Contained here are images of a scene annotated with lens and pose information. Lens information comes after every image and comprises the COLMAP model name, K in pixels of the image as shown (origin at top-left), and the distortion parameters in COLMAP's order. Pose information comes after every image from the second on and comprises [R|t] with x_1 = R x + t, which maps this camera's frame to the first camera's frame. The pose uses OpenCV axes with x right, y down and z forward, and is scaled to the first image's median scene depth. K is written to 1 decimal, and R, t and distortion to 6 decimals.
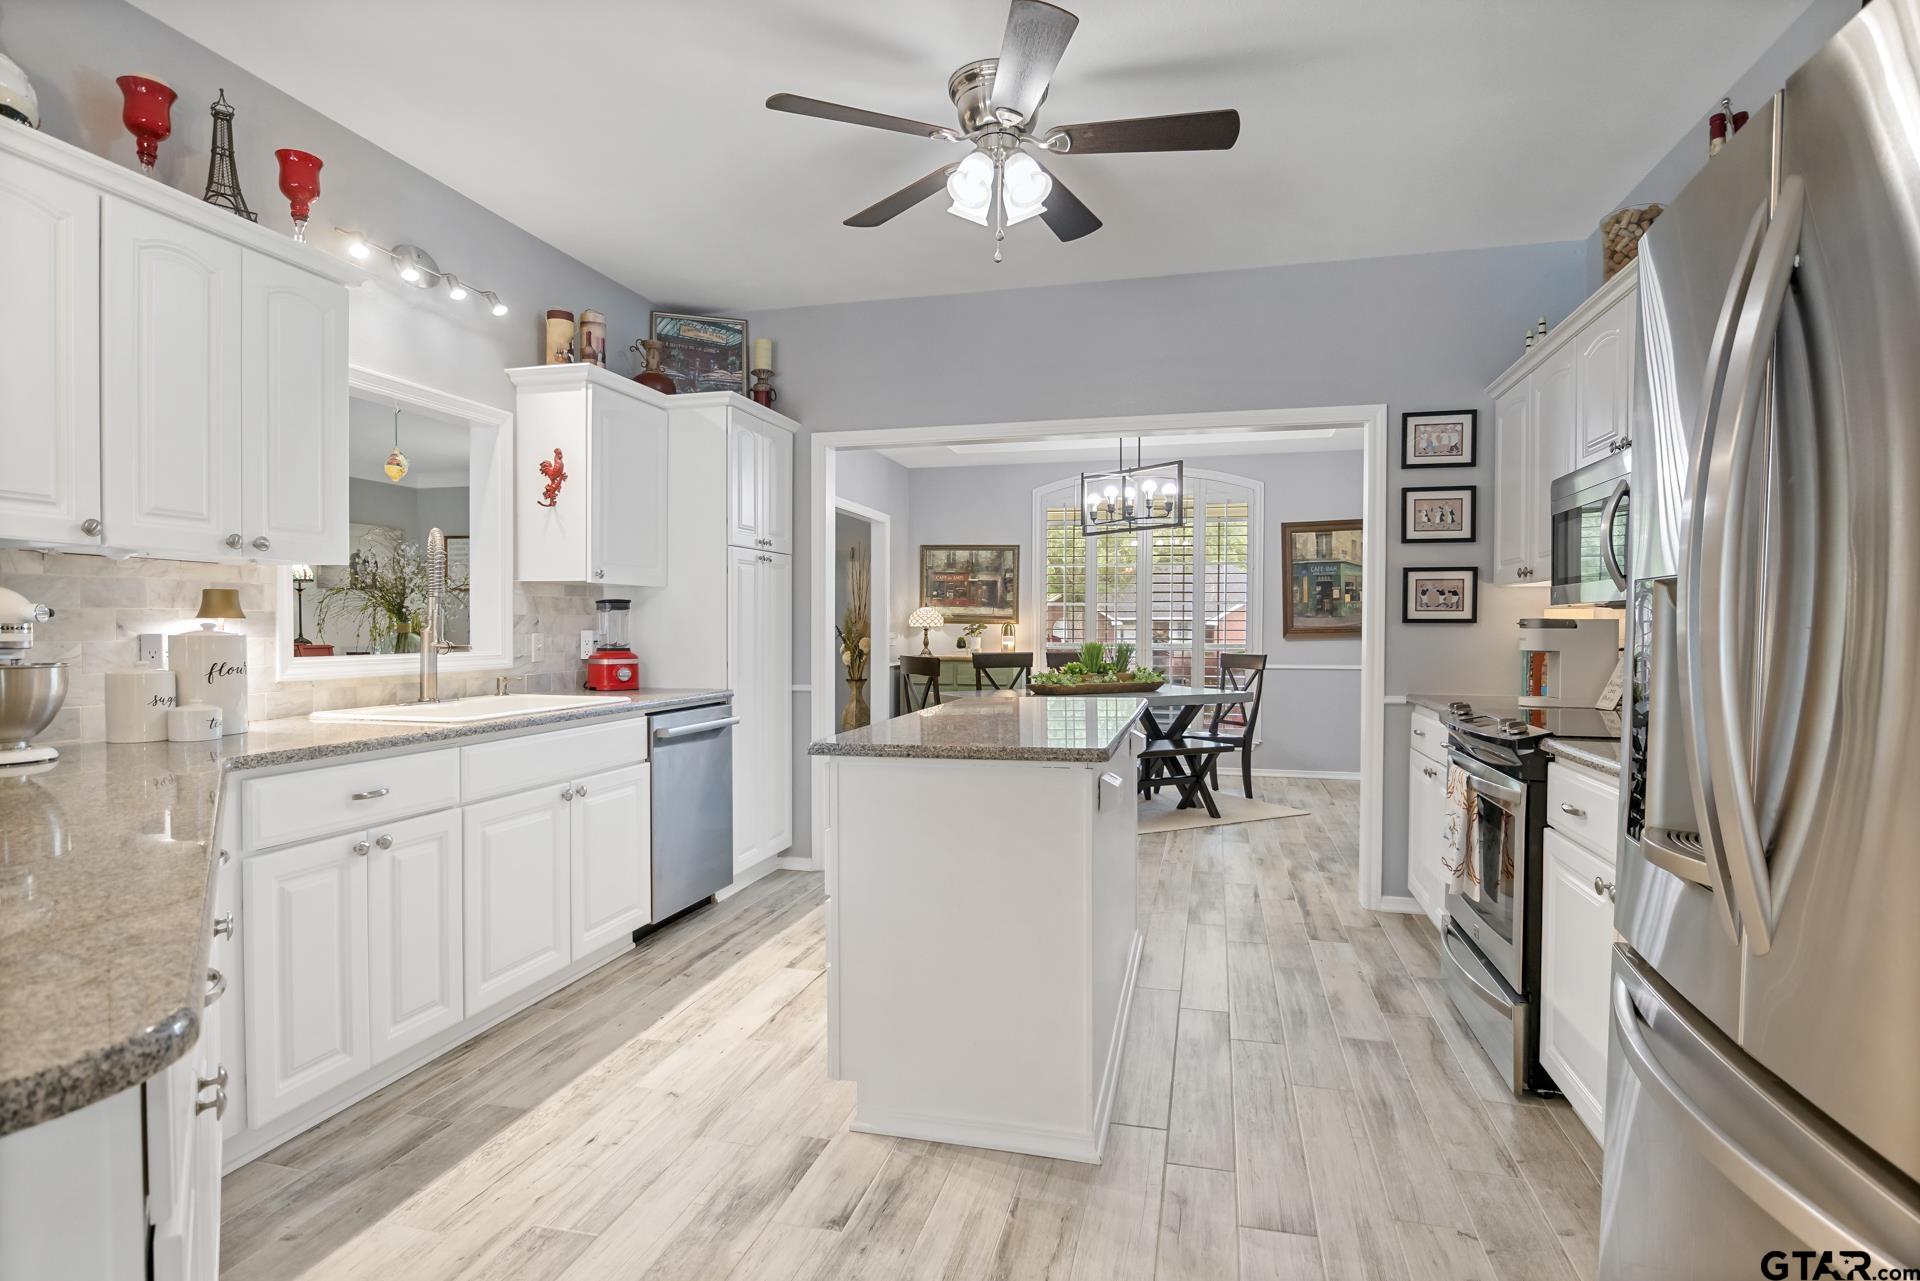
lens RADIAL K [[964.1, 0, 961.2], [0, 964.1, 644.9], [0, 0, 1]] dist [-0.010289, 0.003390]
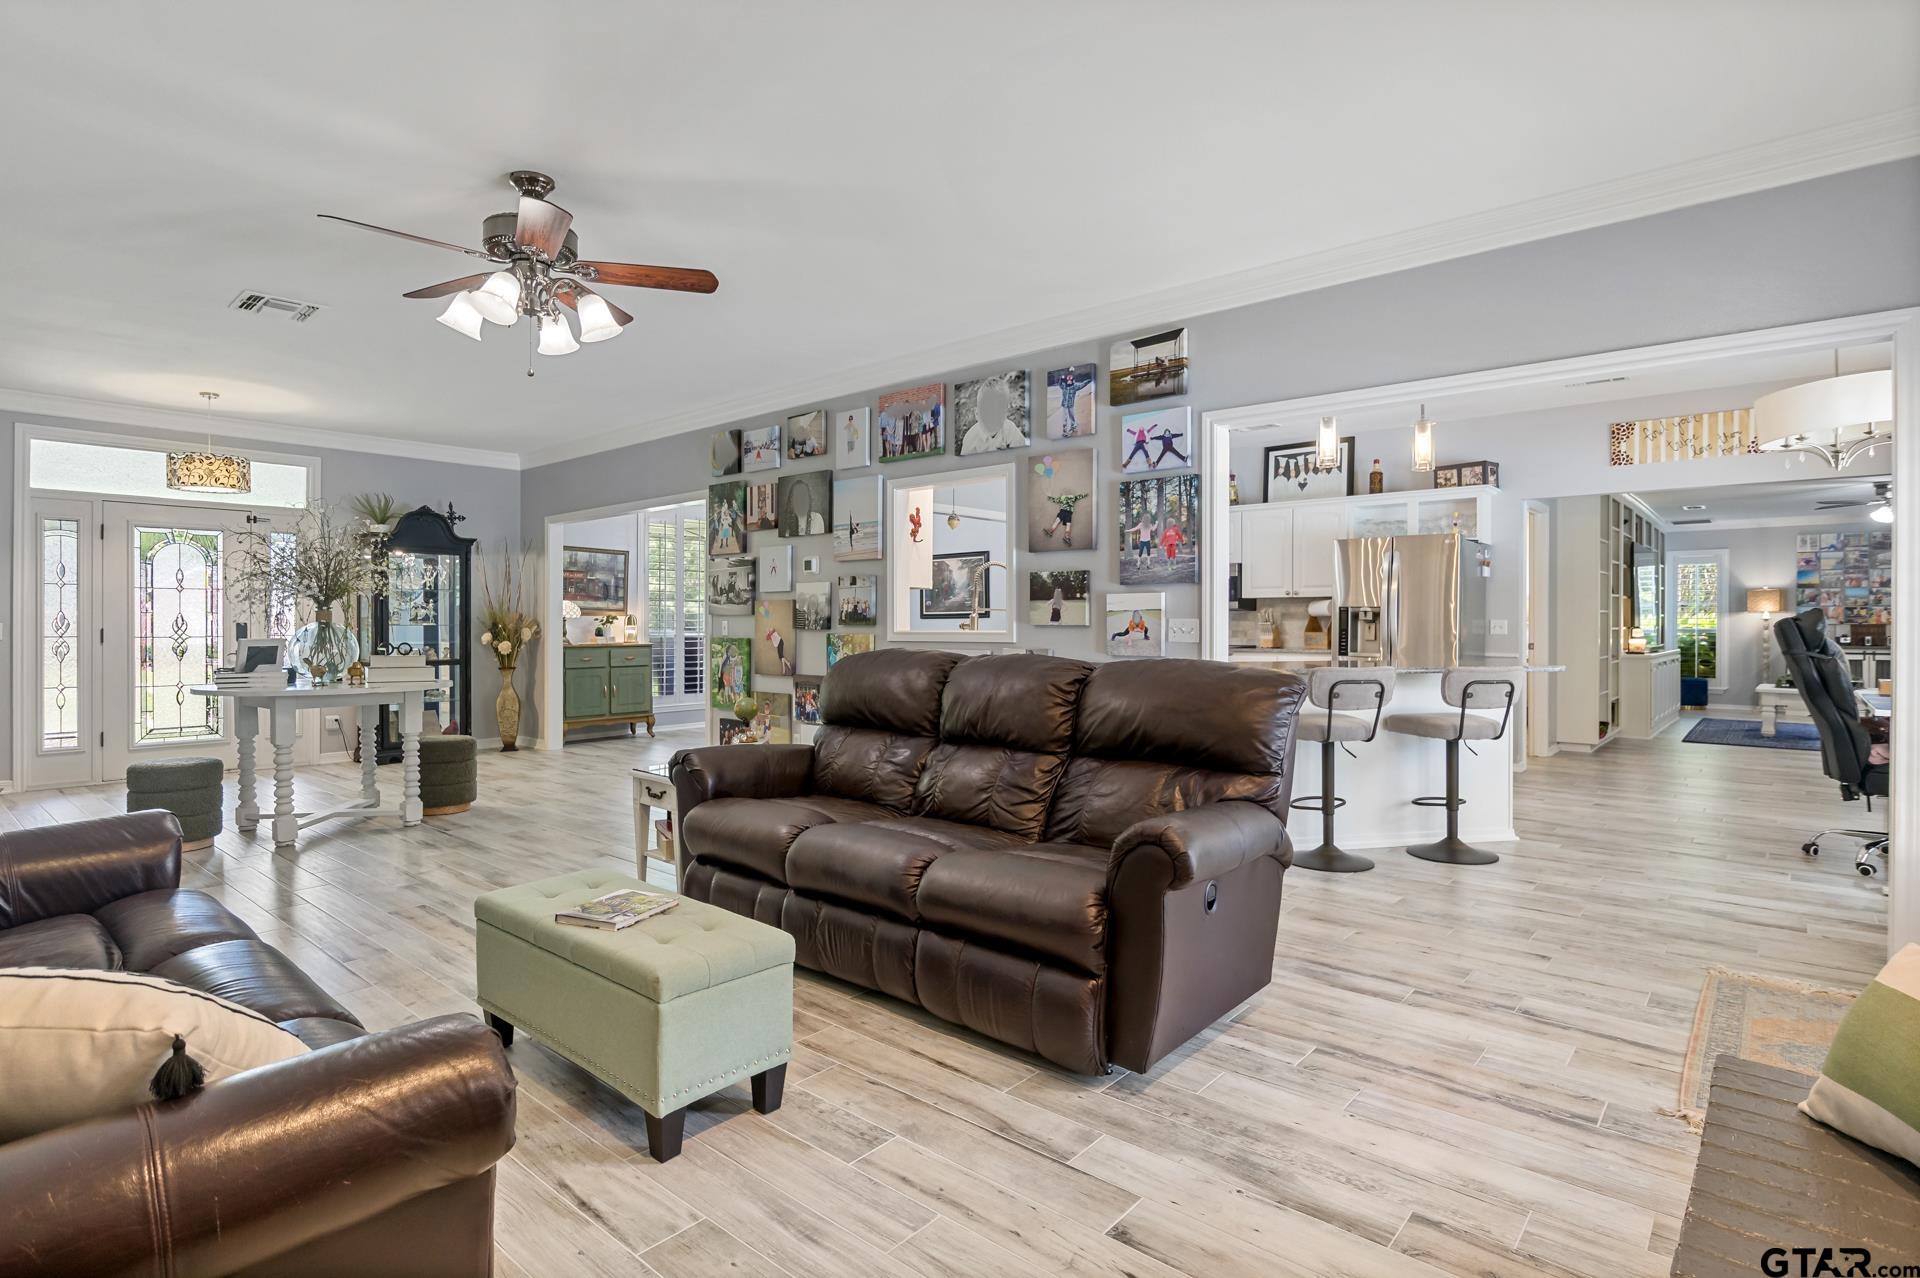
lens RADIAL K [[964.1, 0, 968.9], [0, 964.1, 627.6], [0, 0, 1]] dist [-0.010289, 0.003390]
pose [[0.433987, -0.007670, 0.900887, -2.200761], [0.018559, 0.999828, -0.000428, 0.003603], [-0.900728, 0.016905, 0.434054, 0.252394]]
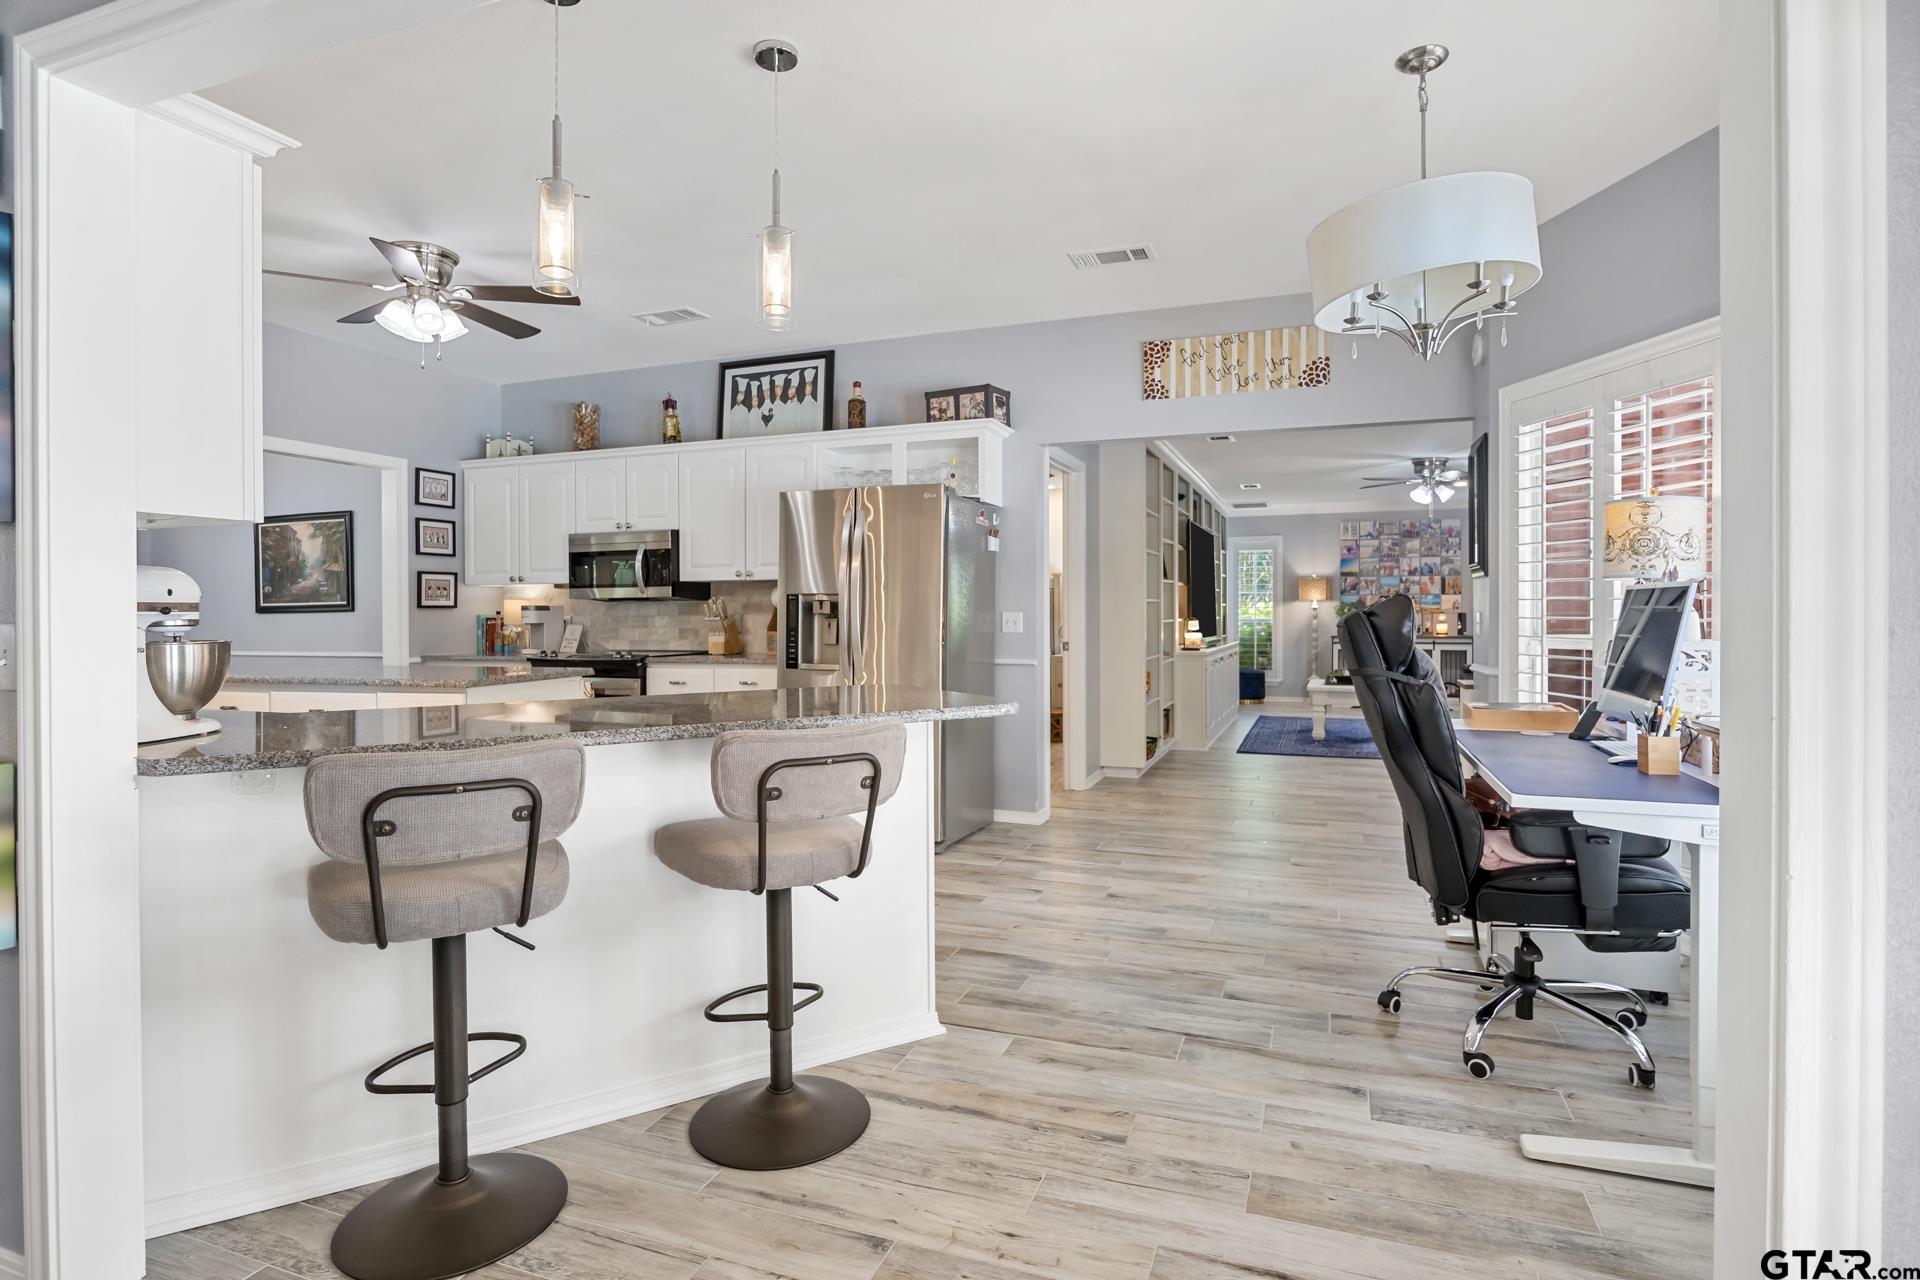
lens RADIAL K [[964.1, 0, 973.5], [0, 964.1, 623.4], [0, 0, 1]] dist [-0.010289, 0.003390]
pose [[0.092340, -0.015948, 0.995600, -1.201308], [0.025190, 0.999589, 0.013676, 0.002100], [-0.995409, 0.023816, 0.092704, 0.016717]]
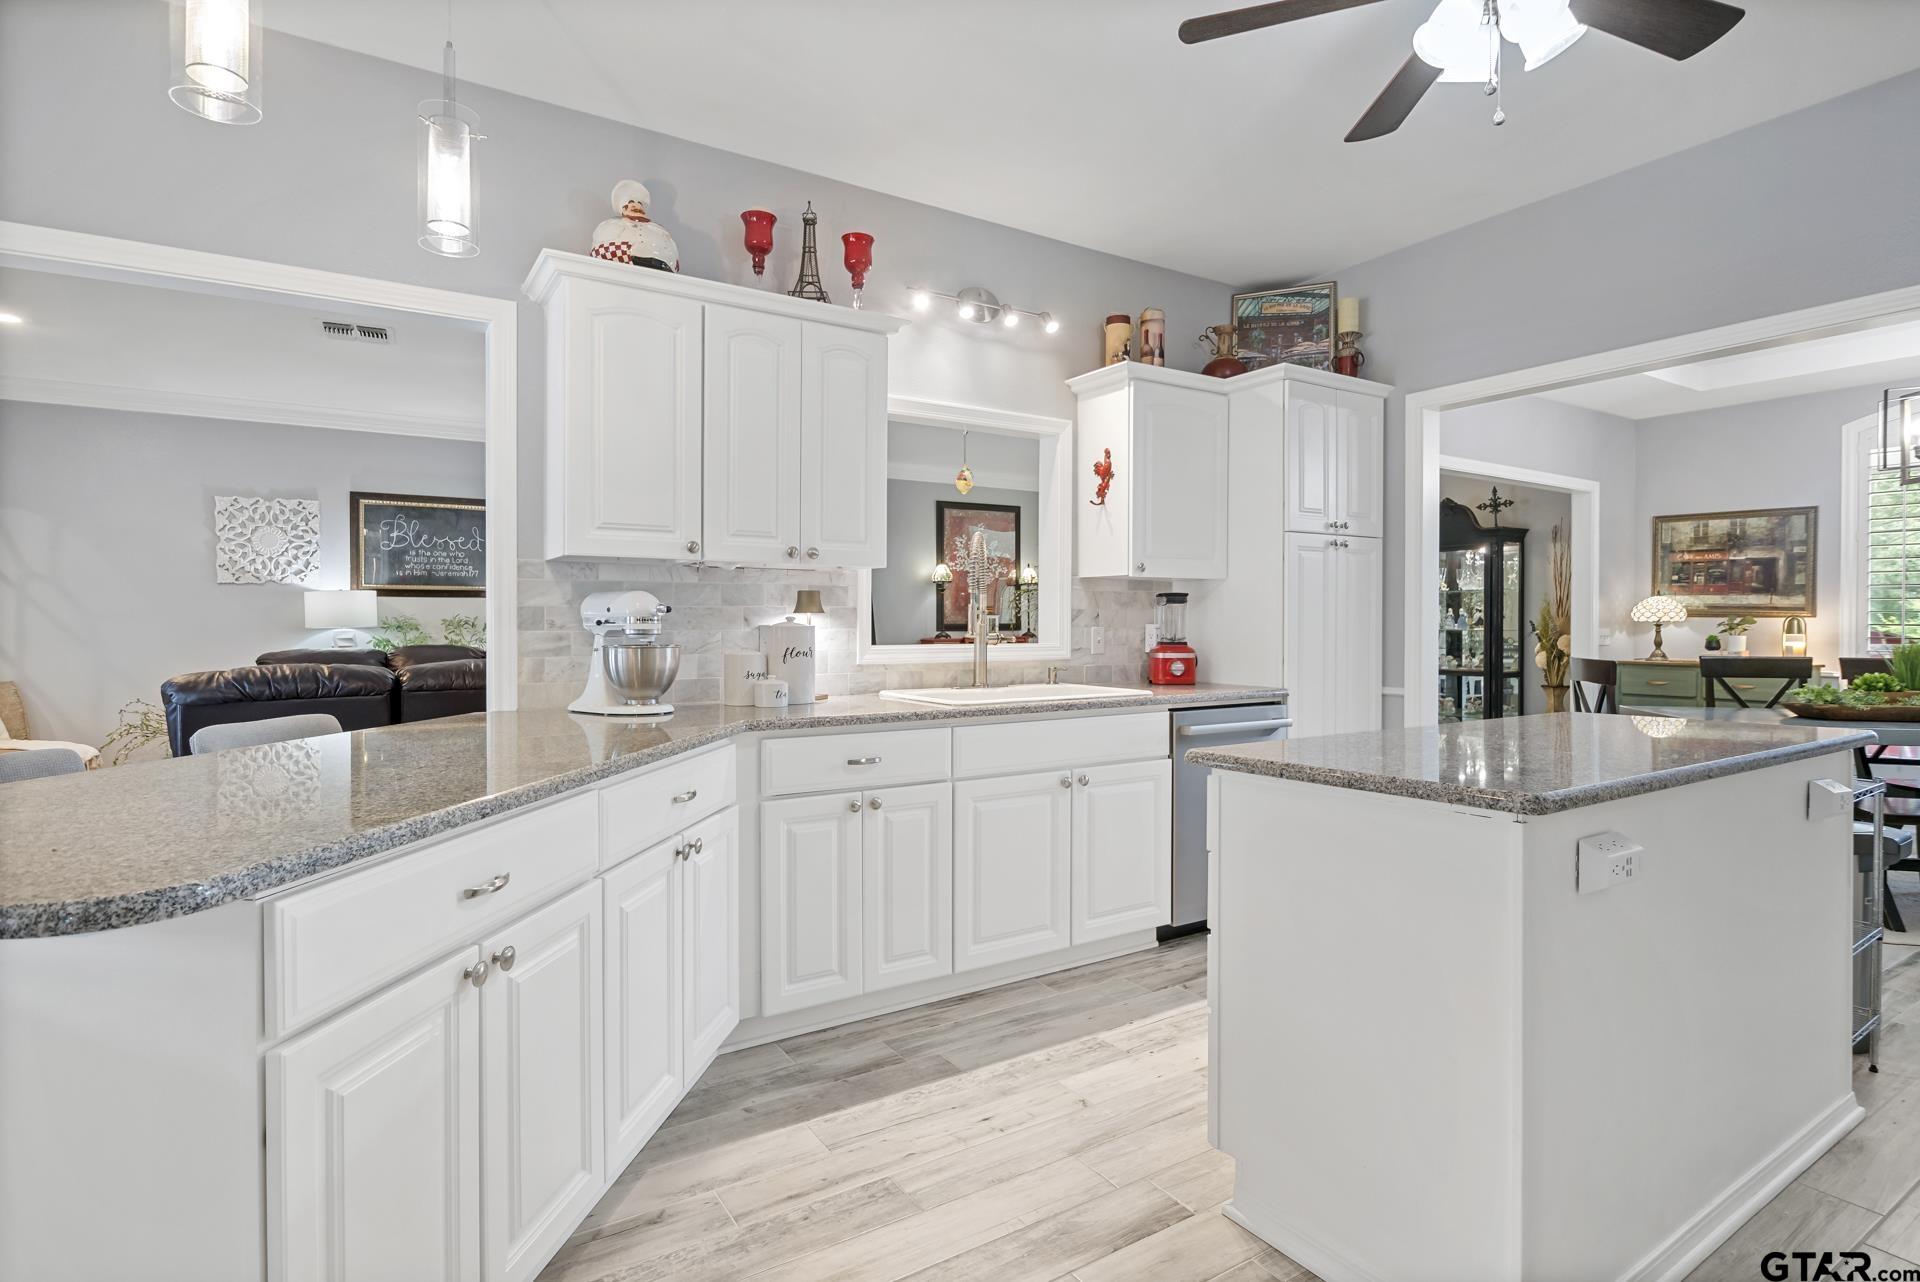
lens RADIAL K [[964.1, 0, 967.6], [0, 964.1, 632.5], [0, 0, 1]] dist [-0.010289, 0.003390]
pose [[0.734577, 0.005055, -0.678506, 0.208610], [-0.011962, 0.999913, -0.005501, 0.002107], [0.678420, 0.012157, 0.734574, 0.161398]]
